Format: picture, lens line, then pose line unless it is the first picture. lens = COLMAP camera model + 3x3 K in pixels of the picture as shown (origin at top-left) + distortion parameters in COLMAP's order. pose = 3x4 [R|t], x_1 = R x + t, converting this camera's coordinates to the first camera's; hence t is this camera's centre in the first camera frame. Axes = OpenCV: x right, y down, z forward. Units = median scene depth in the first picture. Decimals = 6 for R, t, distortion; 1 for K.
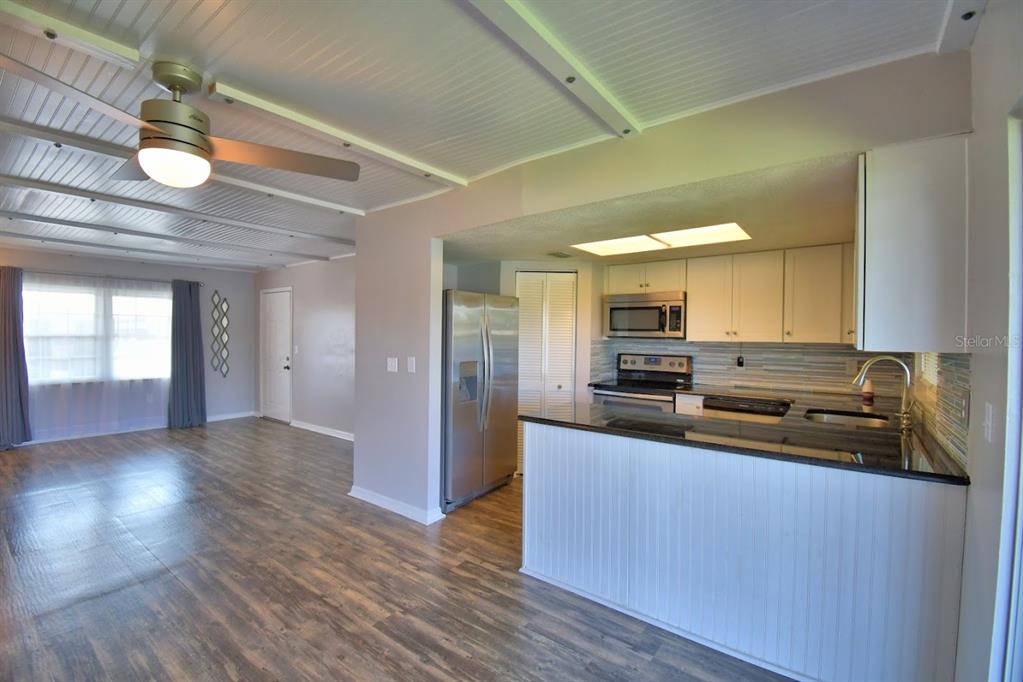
lens RADIAL K [[452.7, 0, 507.3], [0, 452.7, 340.0], [0, 0, 1]] dist [0.026692, -0.030164]
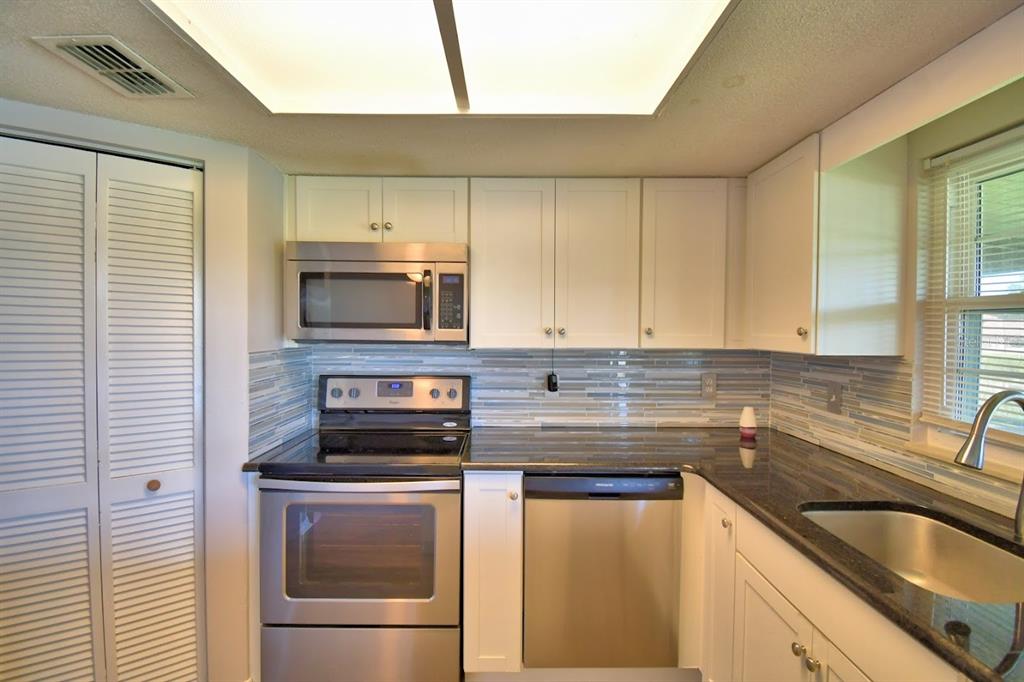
lens RADIAL K [[453.1, 0, 507.8], [0, 453.1, 340.0], [0, 0, 1]] dist [0.026692, -0.030164]
pose [[0.795021, -0.018842, 0.606289, 0.127065], [0.011173, 0.999803, 0.016420, -0.013546], [-0.606479, -0.006280, 0.795075, 0.566843]]
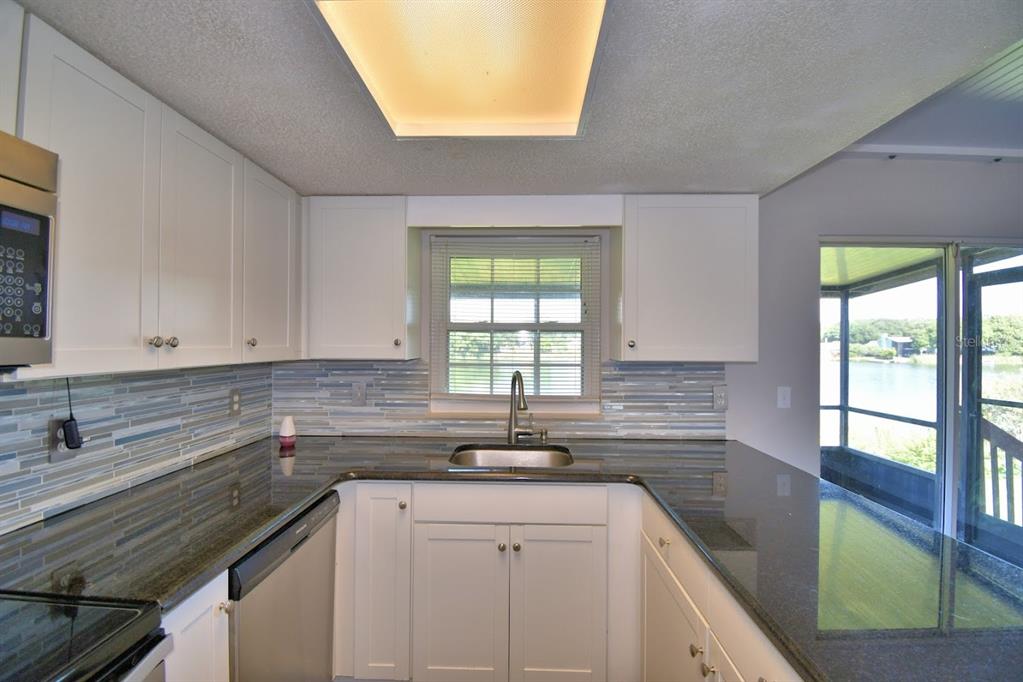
lens RADIAL K [[452.7, 0, 507.3], [0, 452.7, 340.0], [0, 0, 1]] dist [0.026692, -0.030164]
pose [[-0.574605, -0.003945, 0.818421, 0.080336], [0.002495, 0.999975, 0.006573, -0.017116], [-0.818427, 0.005819, -0.574581, 0.893188]]
